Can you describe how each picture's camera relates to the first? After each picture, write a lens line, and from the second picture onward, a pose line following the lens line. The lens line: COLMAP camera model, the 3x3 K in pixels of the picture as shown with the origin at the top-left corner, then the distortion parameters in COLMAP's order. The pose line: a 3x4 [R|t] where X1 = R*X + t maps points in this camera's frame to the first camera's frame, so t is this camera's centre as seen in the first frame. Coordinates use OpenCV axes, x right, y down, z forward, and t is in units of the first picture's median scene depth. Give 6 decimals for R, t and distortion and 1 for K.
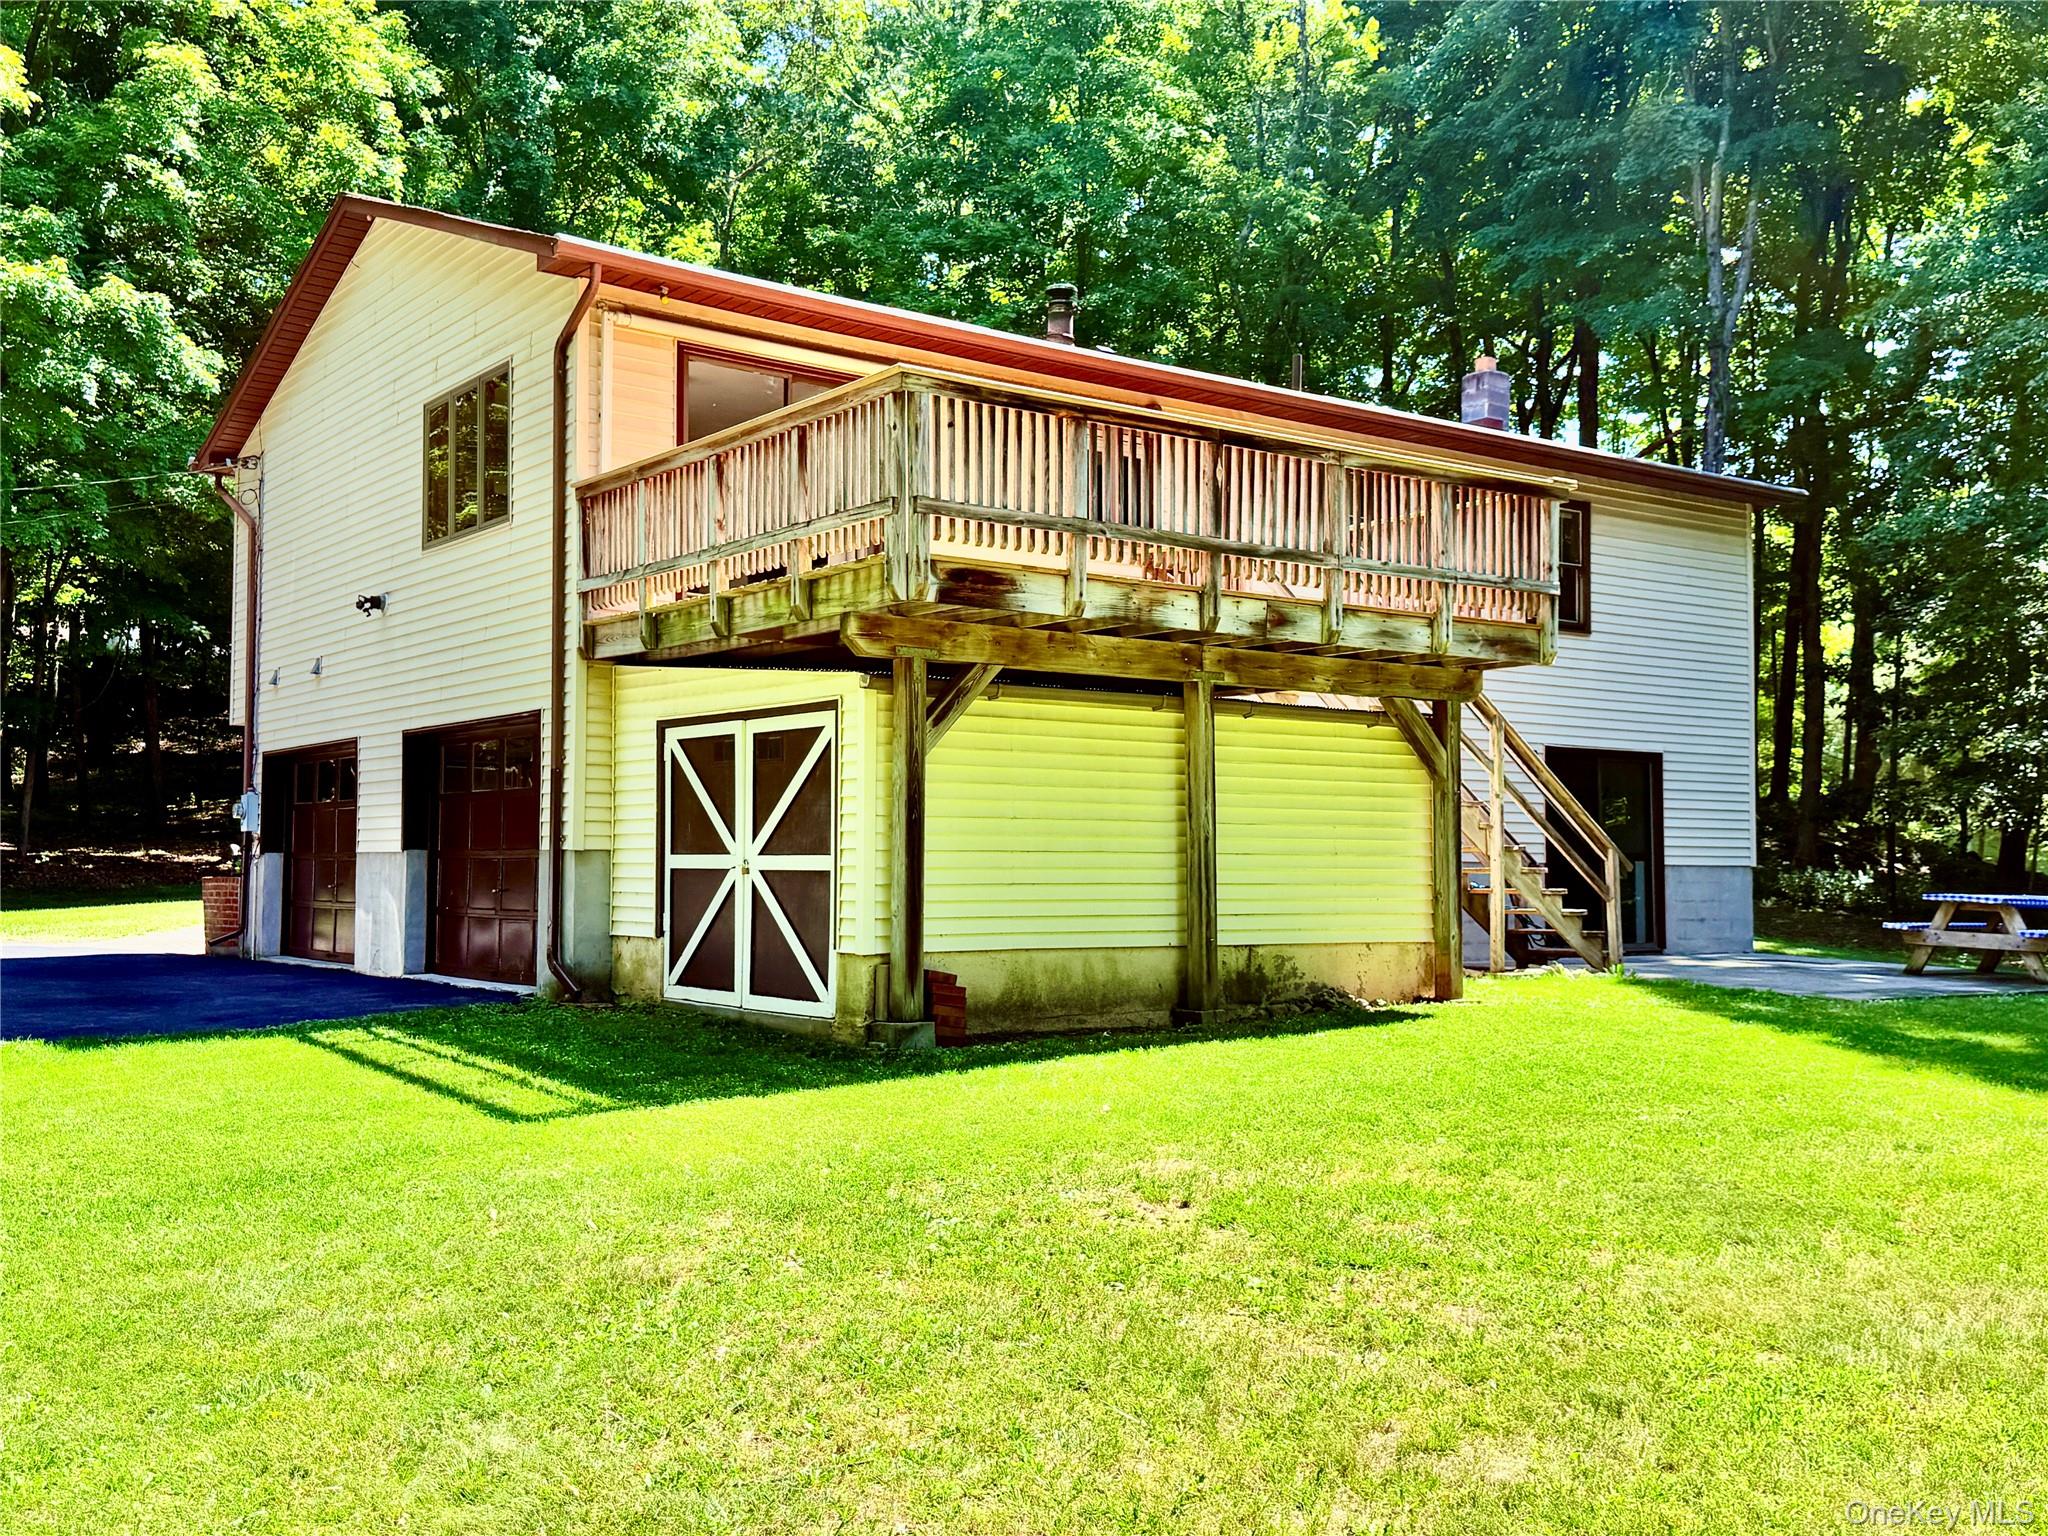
lens RADIAL K [[2001.6, 0, 1022.3], [0, 2001.6, 780.0], [0, 0, 1]] dist [0.074953, 0.000000]
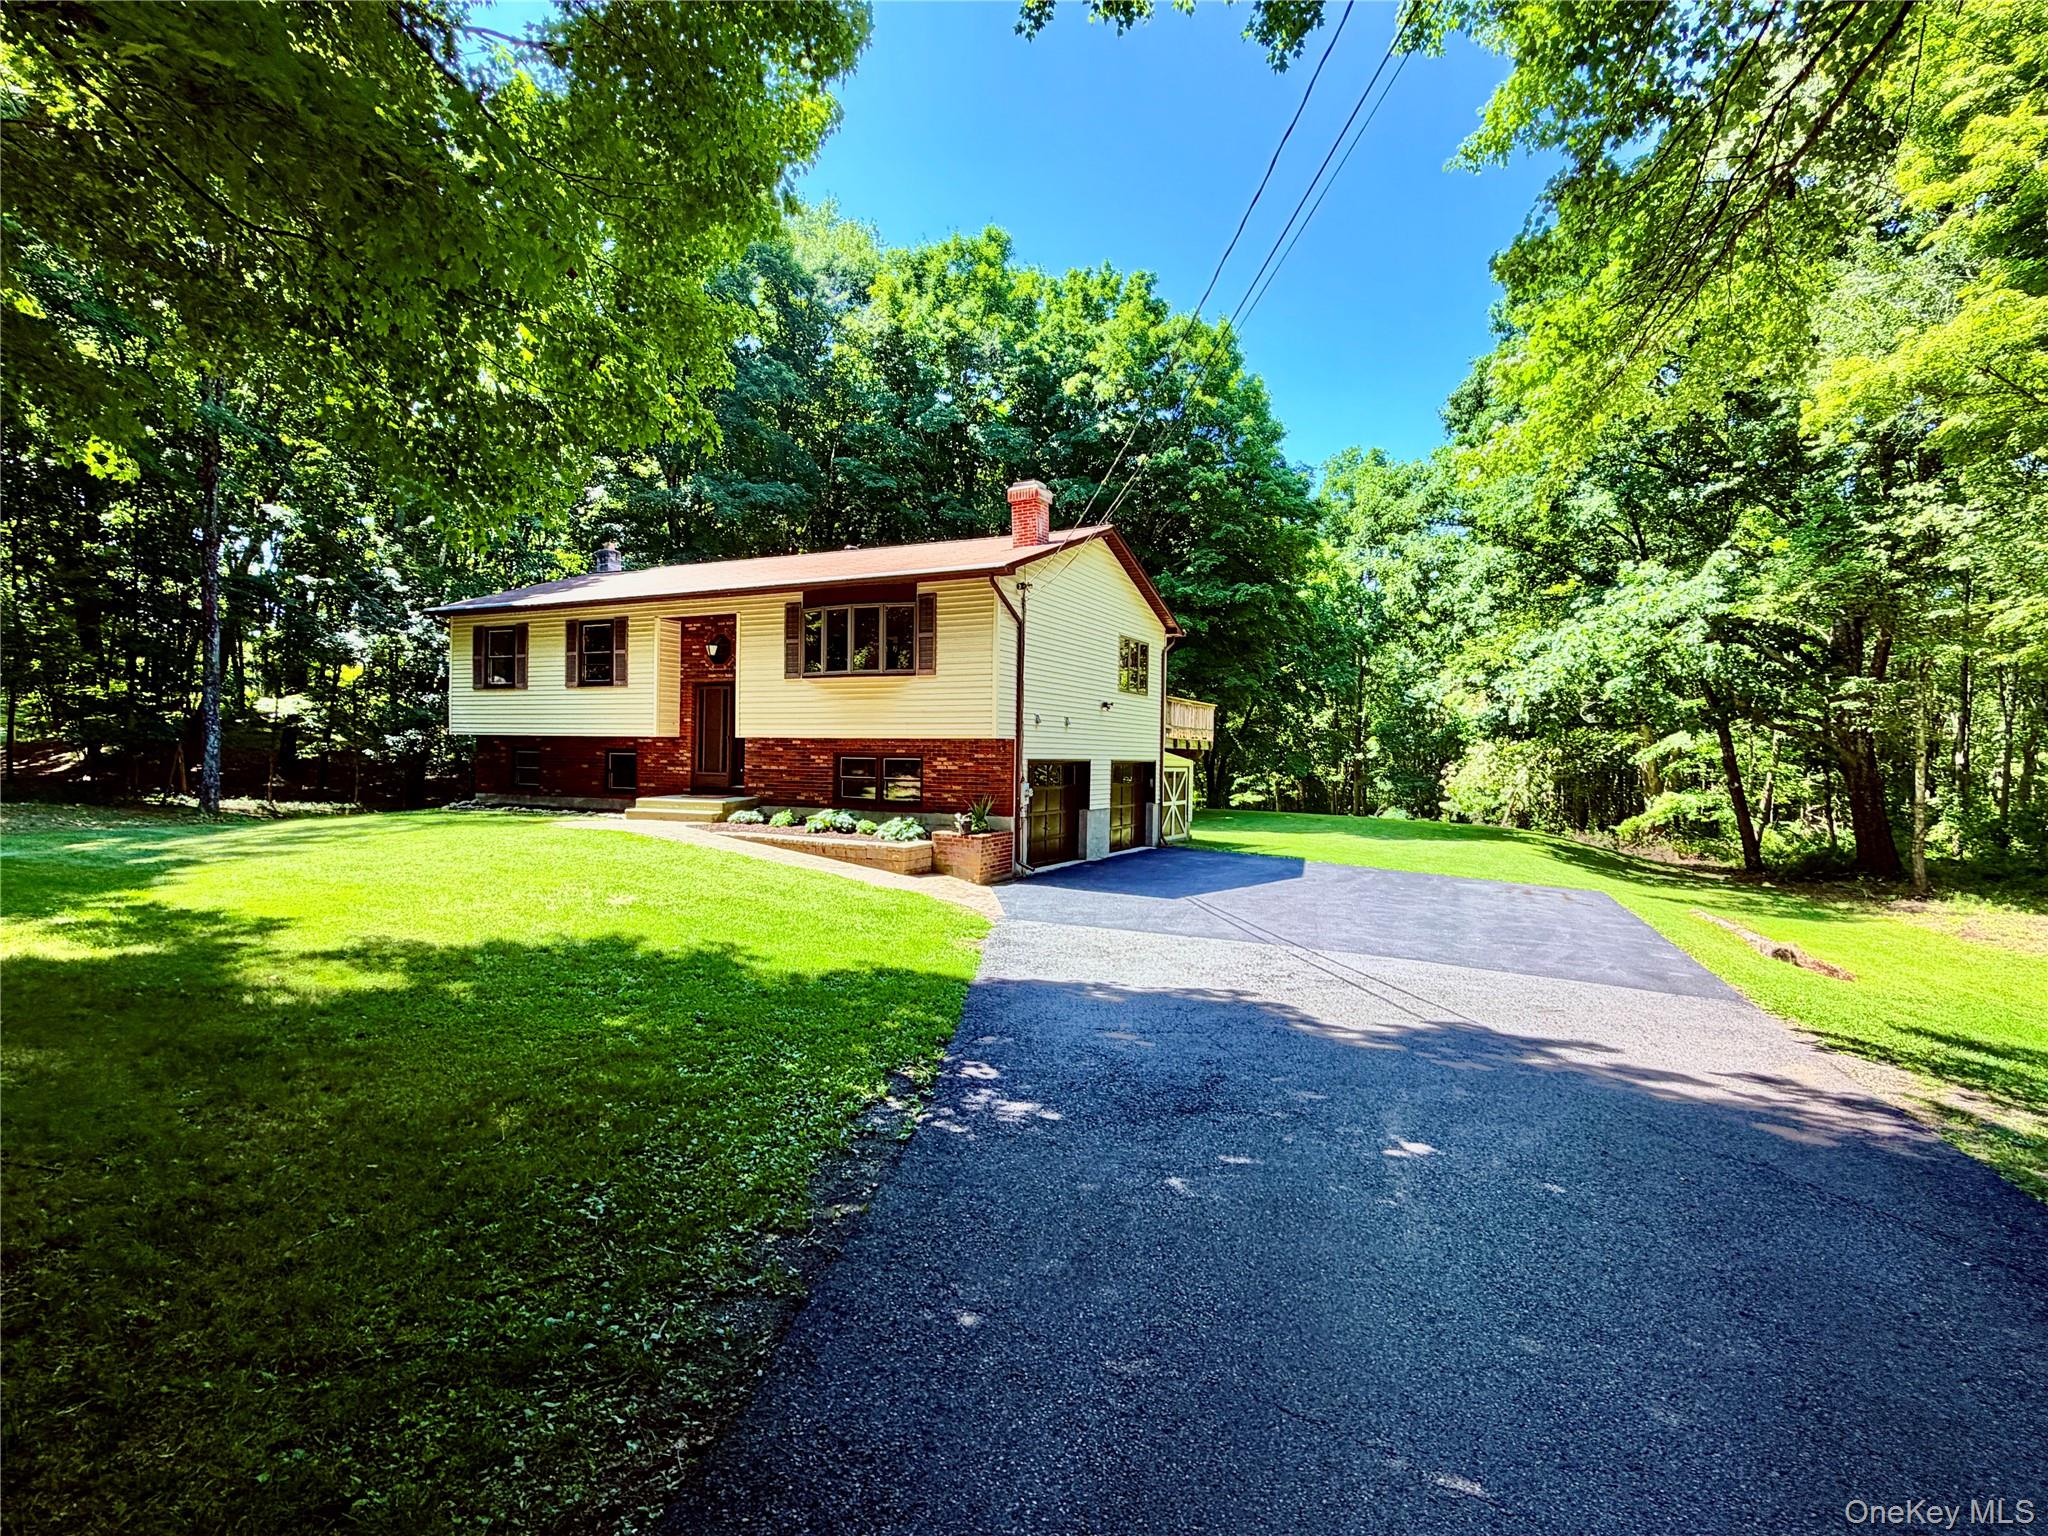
lens RADIAL K [[1025.0, 0, 1019.8], [0, 1025.0, 758.0], [0, 0, 1]] dist [0.003139, -0.001230]
pose [[-0.441731, -0.008706, 0.897105, -1.828368], [-0.055659, 0.998293, -0.017718, 0.003601], [-0.895419, -0.057759, -0.441461, 2.165040]]
